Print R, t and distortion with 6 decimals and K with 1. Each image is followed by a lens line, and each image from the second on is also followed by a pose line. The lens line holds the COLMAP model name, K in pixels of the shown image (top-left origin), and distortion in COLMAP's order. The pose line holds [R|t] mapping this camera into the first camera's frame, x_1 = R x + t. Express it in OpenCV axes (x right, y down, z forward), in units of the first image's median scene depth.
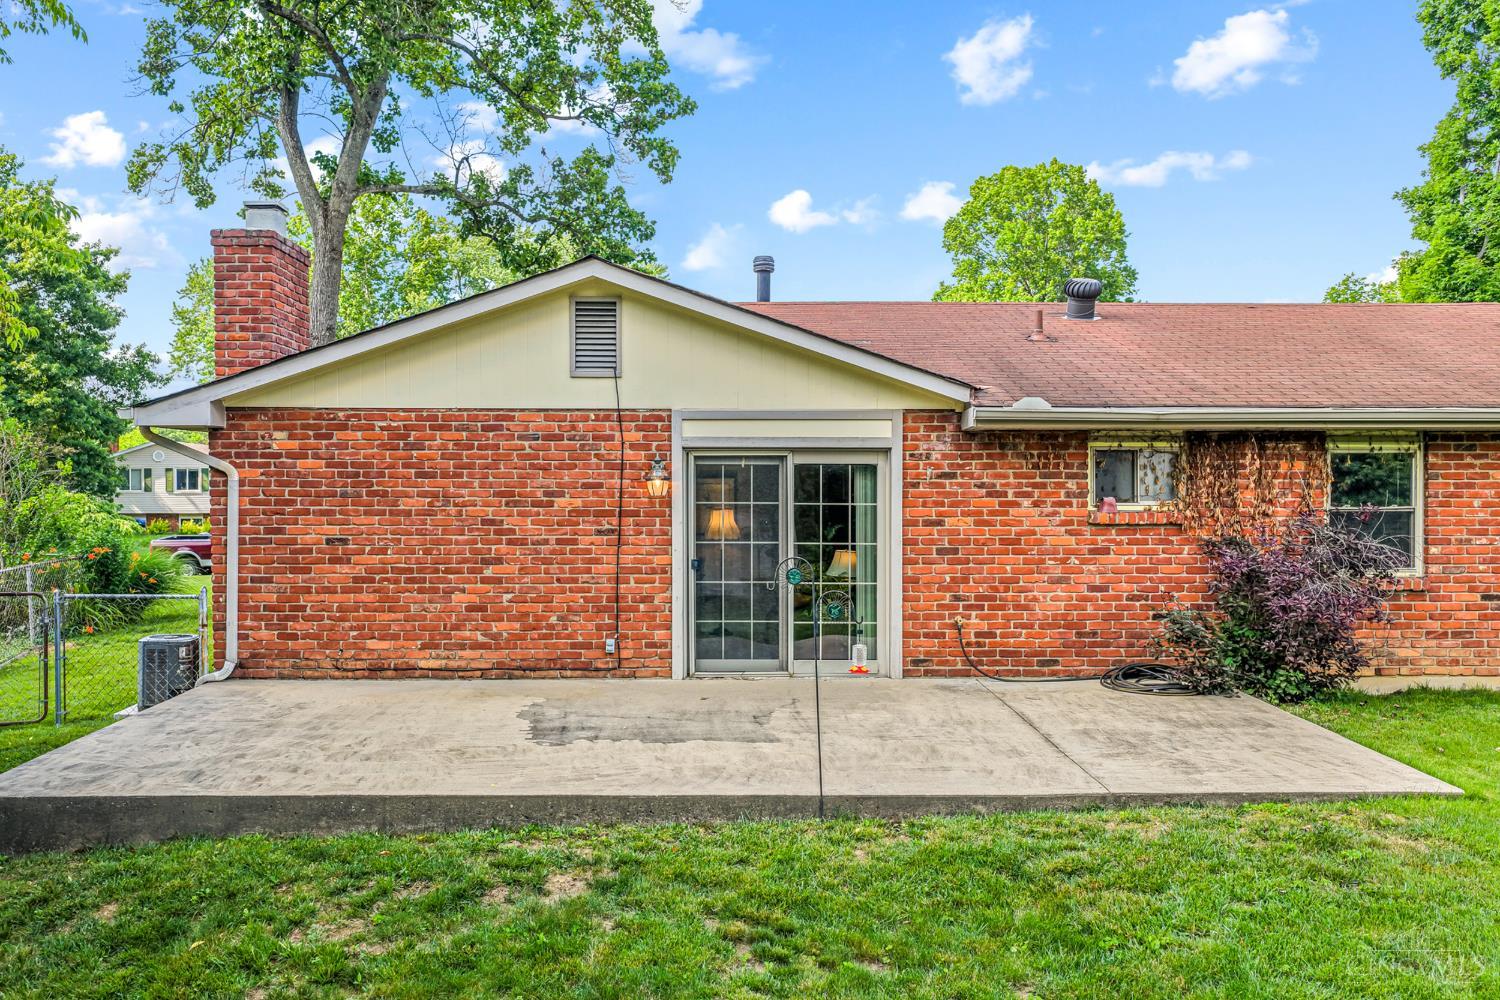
lens RADIAL K [[1190.4, 0, 750.0], [0, 1190.4, 500.0], [0, 0, 1]] dist [0.000002, 0.006432]
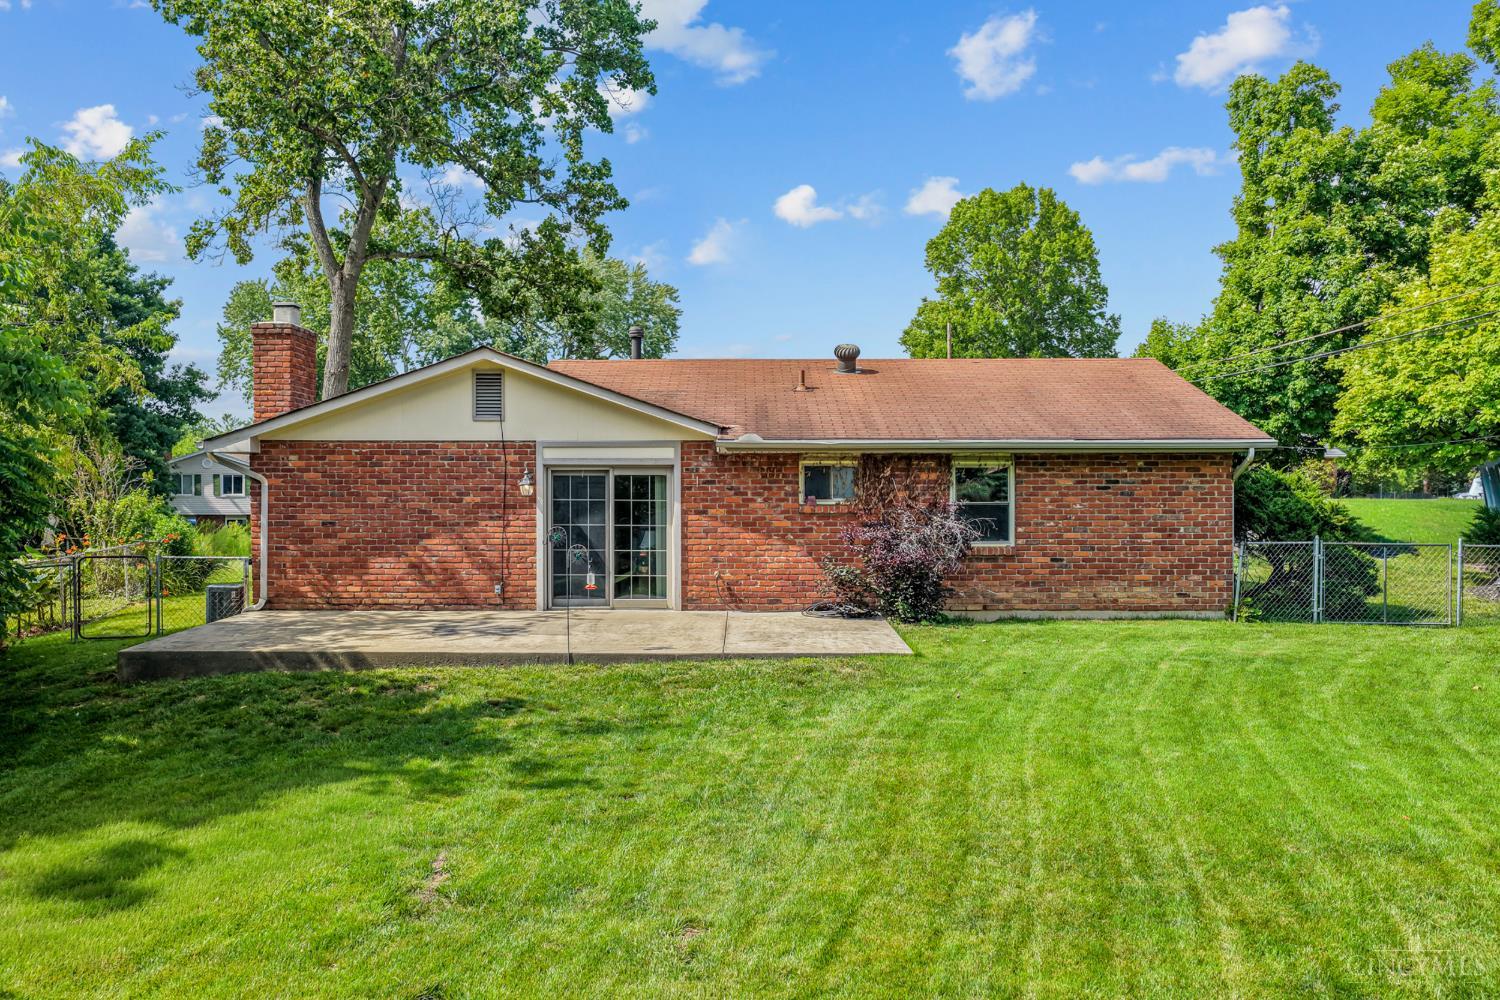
lens RADIAL K [[1235.4, 0, 750.0], [0, 1235.4, 500.0], [0, 0, 1]] dist [0.006727, 0.001625]
pose [[0.999055, -0.000850, -0.043453, 0.290022], [0.000675, 0.999992, -0.004037, 0.009643], [0.043456, 0.004004, 0.999047, -0.632804]]
